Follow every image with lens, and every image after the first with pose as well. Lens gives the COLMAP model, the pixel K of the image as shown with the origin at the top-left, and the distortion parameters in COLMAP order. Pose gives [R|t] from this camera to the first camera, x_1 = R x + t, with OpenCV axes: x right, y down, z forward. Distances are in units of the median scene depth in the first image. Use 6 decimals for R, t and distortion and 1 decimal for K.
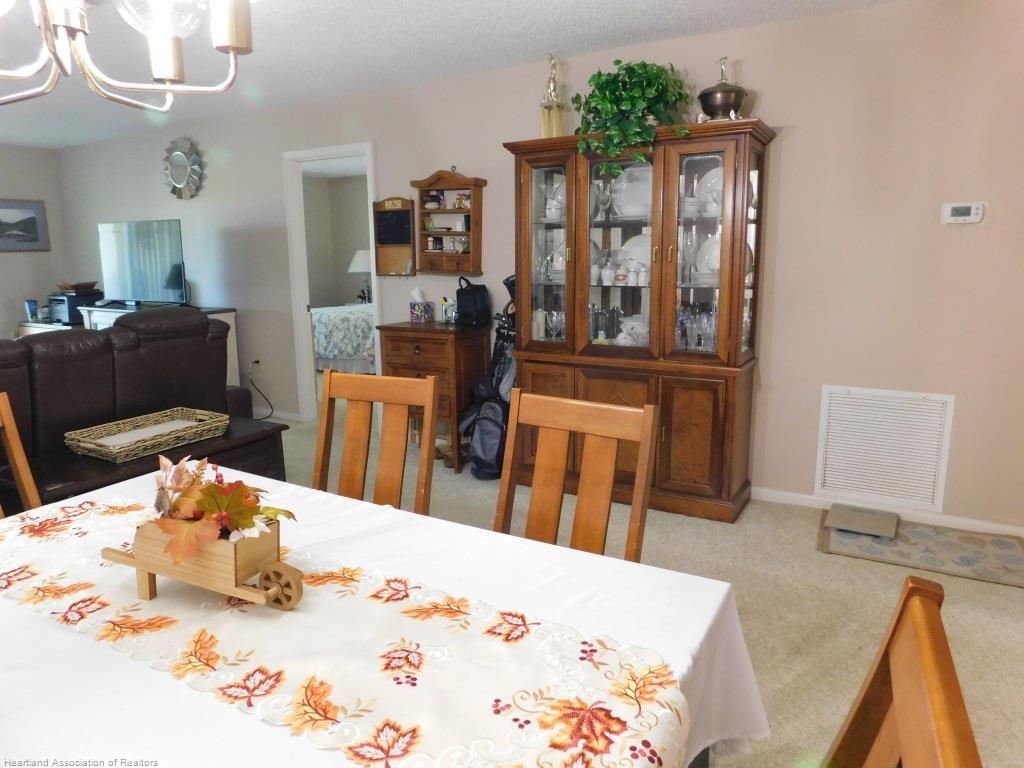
lens RADIAL K [[678.0, 0, 507.1], [0, 678.0, 378.1], [0, 0, 1]] dist [-0.001394, 0.002205]
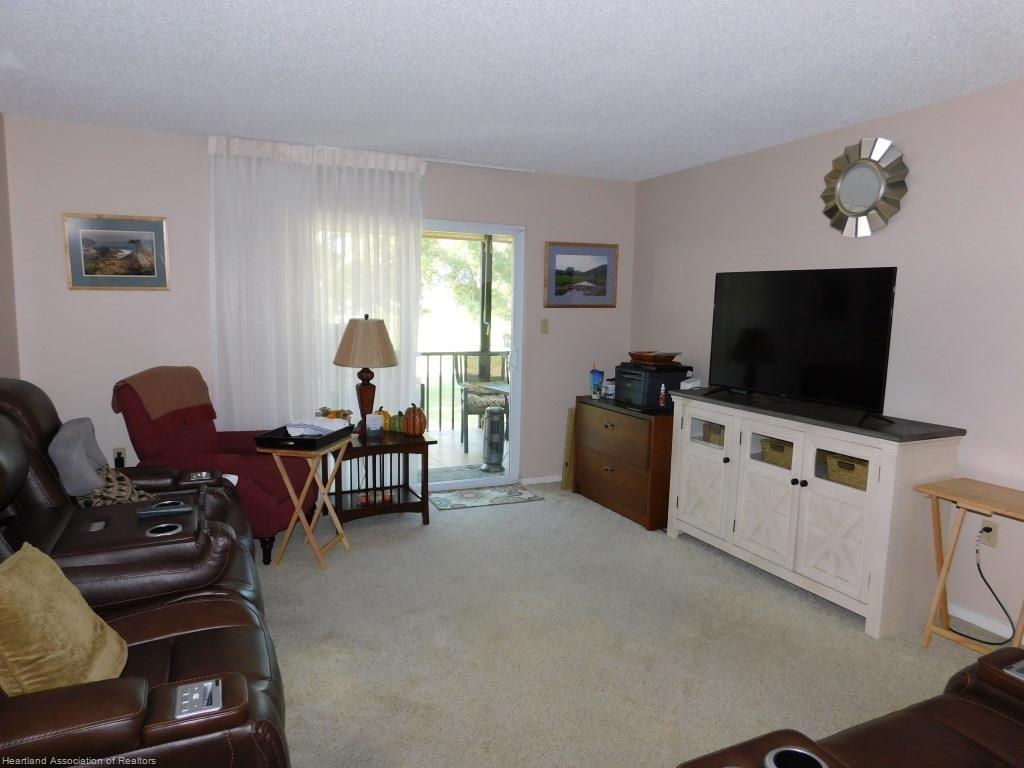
lens RADIAL K [[679.8, 0, 508.0], [0, 679.8, 381.3], [0, 0, 1]] dist [-0.068267, 0.059688]
pose [[0.820356, 0.096839, -0.563594, -0.305525], [-0.137813, 0.989989, -0.030494, -0.057660], [0.554999, 0.102686, 0.825489, 0.270886]]
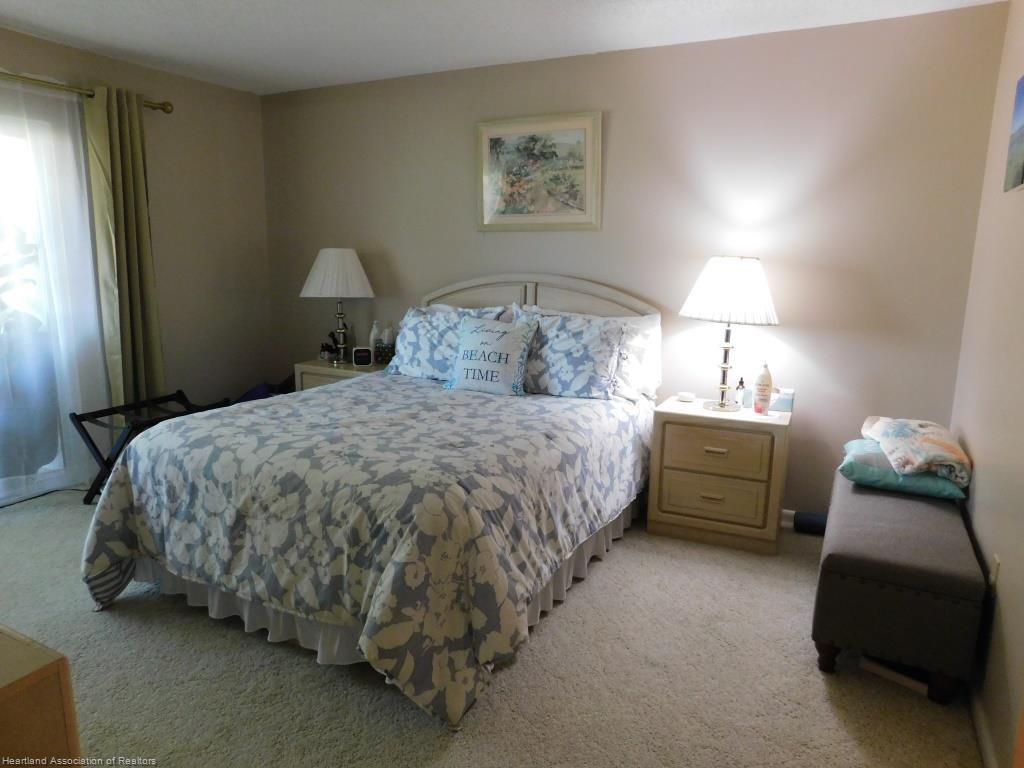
lens RADIAL K [[679.8, 0, 511.2], [0, 679.8, 383.4], [0, 0, 1]] dist [-0.068267, 0.059688]
pose [[0.997283, 0.012578, 0.072588, -0.167902], [-0.013113, 0.999890, 0.006897, -0.135950], [-0.072493, -0.007830, 0.997338, 0.712556]]
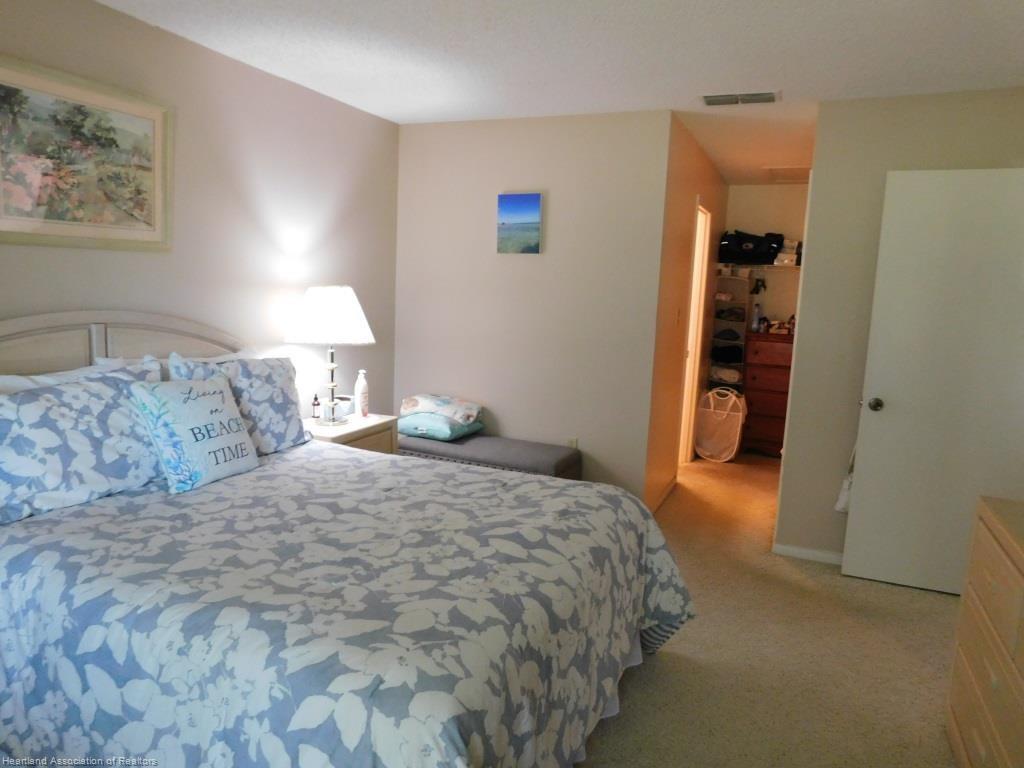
lens RADIAL K [[679.8, 0, 510.7], [0, 679.8, 379.7], [0, 0, 1]] dist [-0.068267, 0.059688]
pose [[-0.112513, -0.127708, 0.985409, -0.490093], [0.148787, 0.978360, 0.143783, -0.200348], [-0.982448, 0.162793, -0.091077, 1.059832]]
